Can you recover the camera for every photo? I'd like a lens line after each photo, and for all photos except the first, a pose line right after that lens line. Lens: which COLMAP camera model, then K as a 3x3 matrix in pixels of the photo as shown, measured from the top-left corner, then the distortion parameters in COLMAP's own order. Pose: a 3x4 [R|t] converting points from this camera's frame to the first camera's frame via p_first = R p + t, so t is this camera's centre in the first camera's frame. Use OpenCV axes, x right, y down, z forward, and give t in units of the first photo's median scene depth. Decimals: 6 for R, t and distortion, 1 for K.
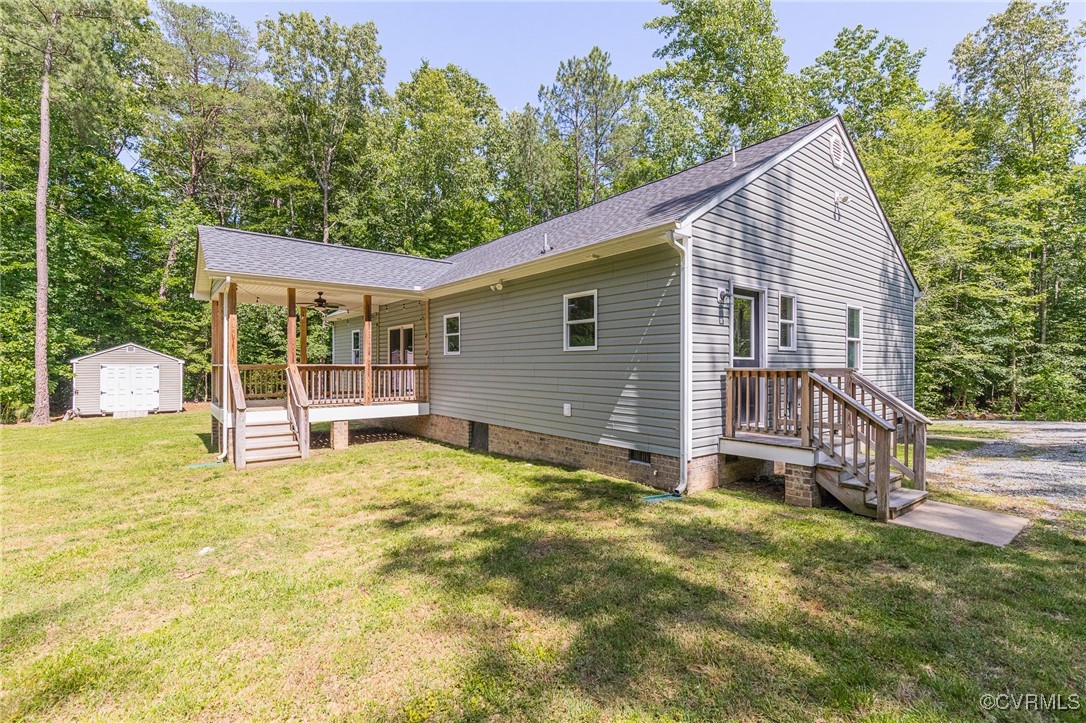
lens RADIAL K [[494.0, 0, 535.7], [0, 494.0, 363.1], [0, 0, 1]] dist [0.012021, -0.000018]
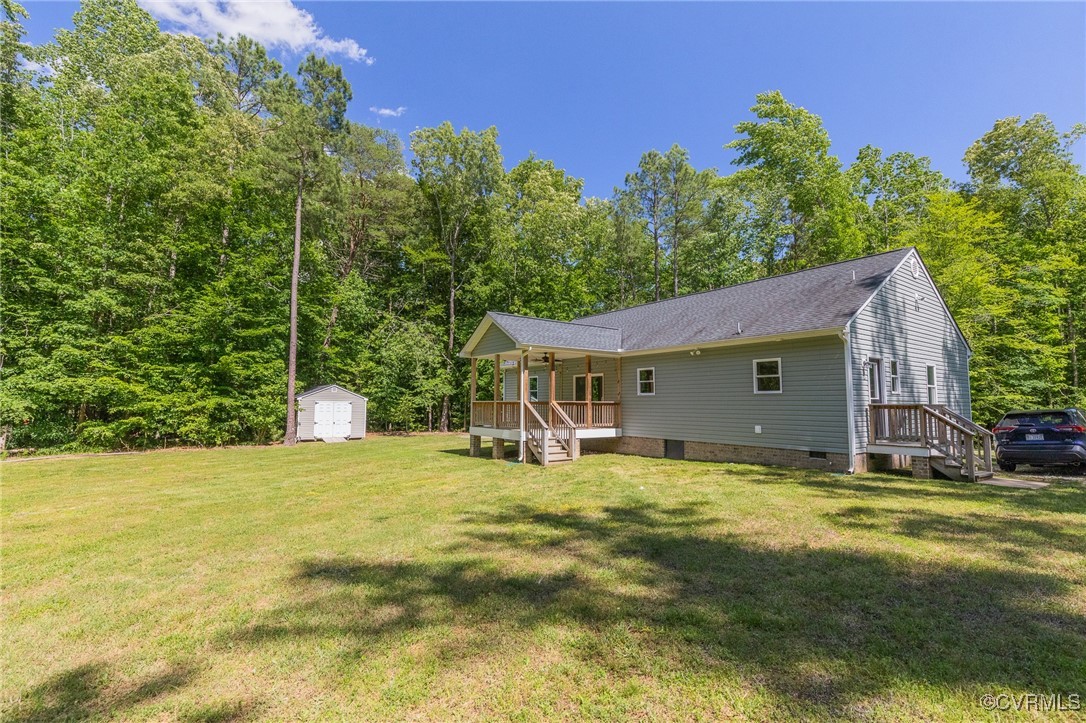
lens RADIAL K [[488.2, 0, 537.2], [0, 488.2, 363.9], [0, 0, 1]] dist [0.009885, -0.001283]
pose [[0.998817, -0.000465, -0.048633, -0.260496], [-0.003287, 0.997023, -0.077029, 0.002279], [0.048524, 0.077097, 0.995842, -0.297933]]
